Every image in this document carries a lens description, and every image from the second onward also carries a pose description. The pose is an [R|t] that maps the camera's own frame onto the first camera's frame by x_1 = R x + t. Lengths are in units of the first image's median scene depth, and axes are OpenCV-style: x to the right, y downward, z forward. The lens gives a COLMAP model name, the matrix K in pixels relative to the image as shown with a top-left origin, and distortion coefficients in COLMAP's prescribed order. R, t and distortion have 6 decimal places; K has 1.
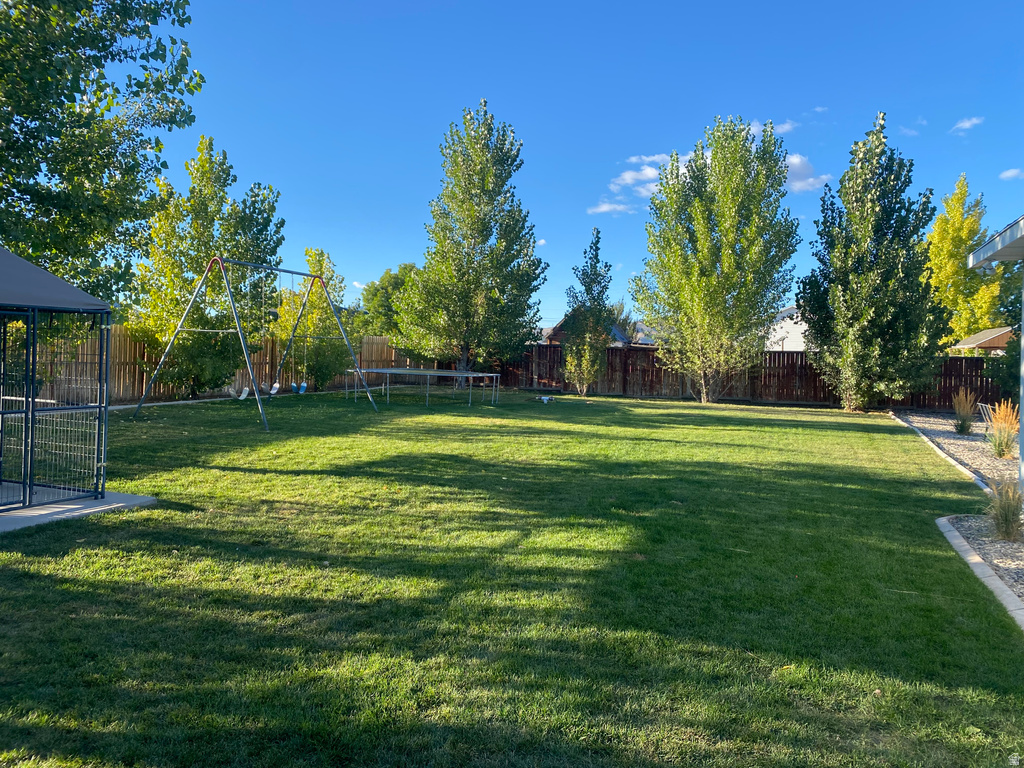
lens RADIAL K [[764.0, 0, 504.4], [0, 764.0, 375.9], [0, 0, 1]] dist [-0.005383, -0.007701]
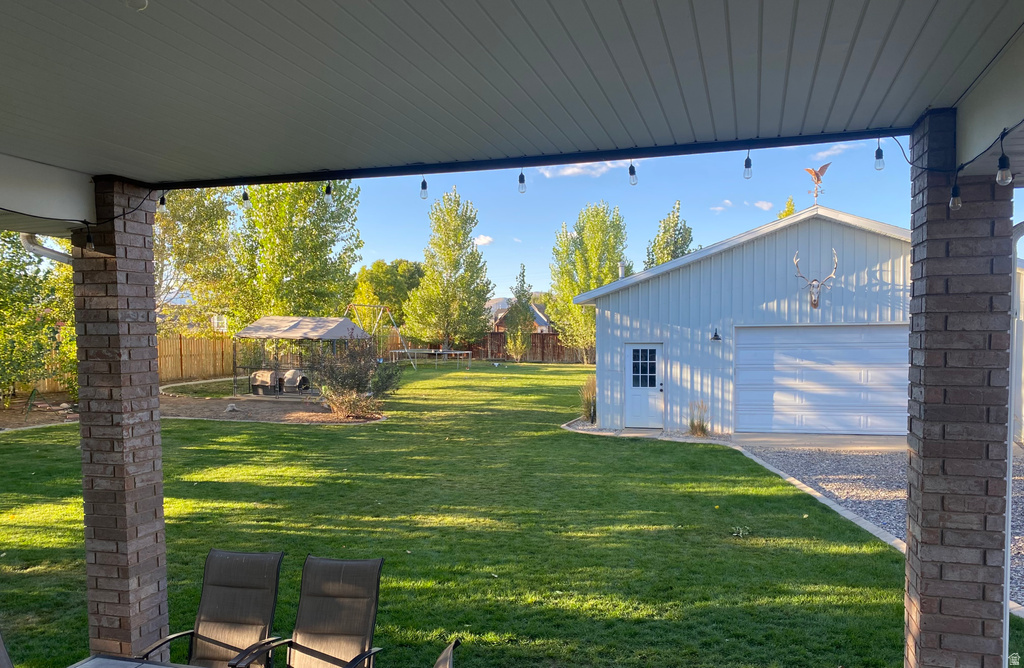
lens RADIAL K [[789.8, 0, 507.5], [0, 789.8, 350.7], [0, 0, 1]] dist [0.265543, -0.023966]
pose [[0.996848, -0.024201, 0.075548, -0.058121], [0.023991, 0.999705, 0.003674, -0.007462], [-0.075615, -0.001850, 0.997135, -0.840989]]
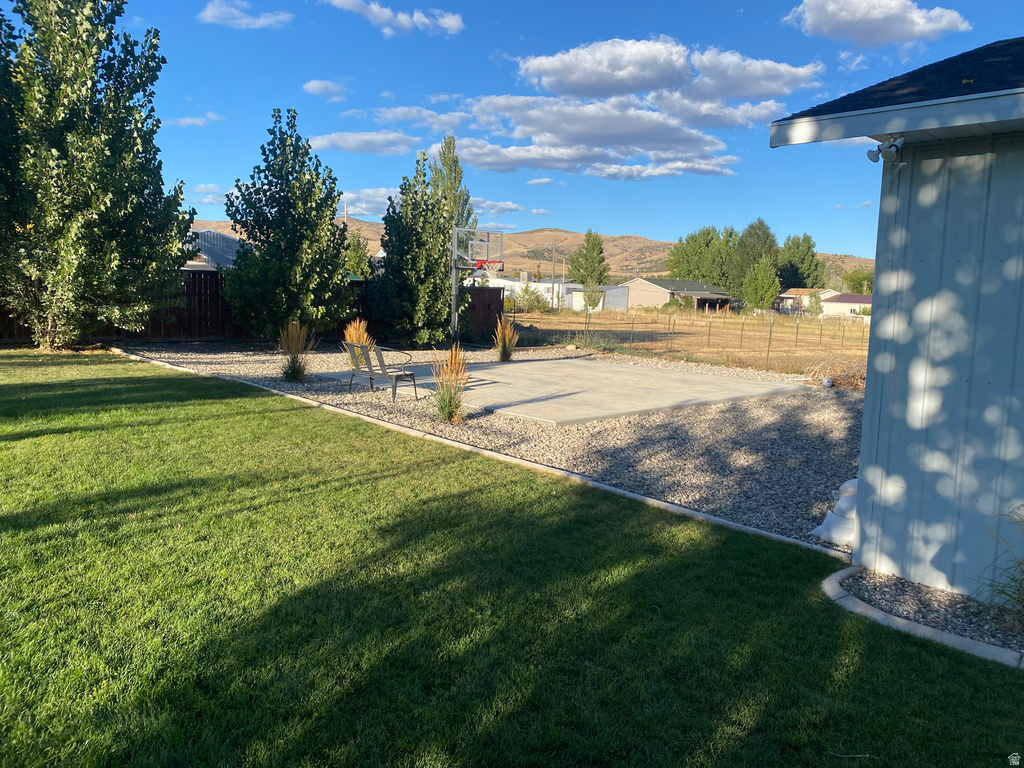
lens RADIAL K [[764.0, 0, 541.6], [0, 764.0, 381.5], [0, 0, 1]] dist [-0.005383, -0.007701]
pose [[0.359294, -0.116038, 0.925982, -0.002939], [-0.010551, 0.991671, 0.128363, -0.015452], [-0.933165, -0.055890, 0.355077, 0.374165]]
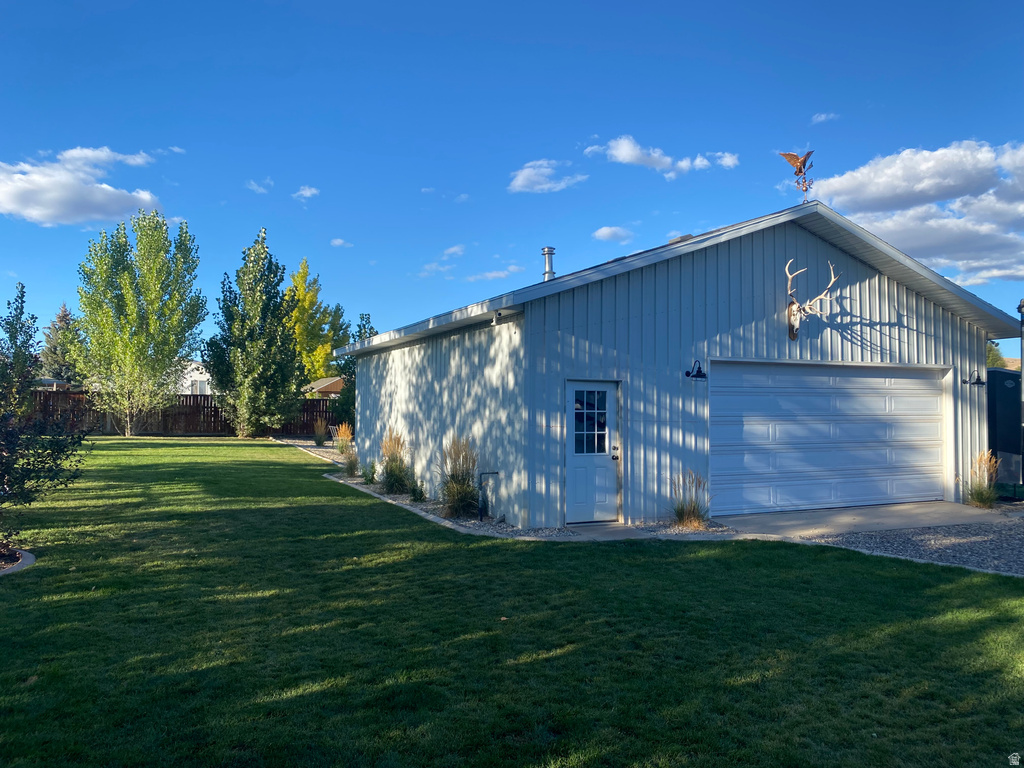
lens RADIAL K [[764.0, 0, 546.8], [0, 764.0, 381.8], [0, 0, 1]] dist [-0.005383, -0.007701]
pose [[0.661125, 0.017902, 0.750062, -0.224658], [0.018649, 0.999014, -0.040282, 0.010200], [-0.750044, 0.040620, 0.660140, -0.334010]]
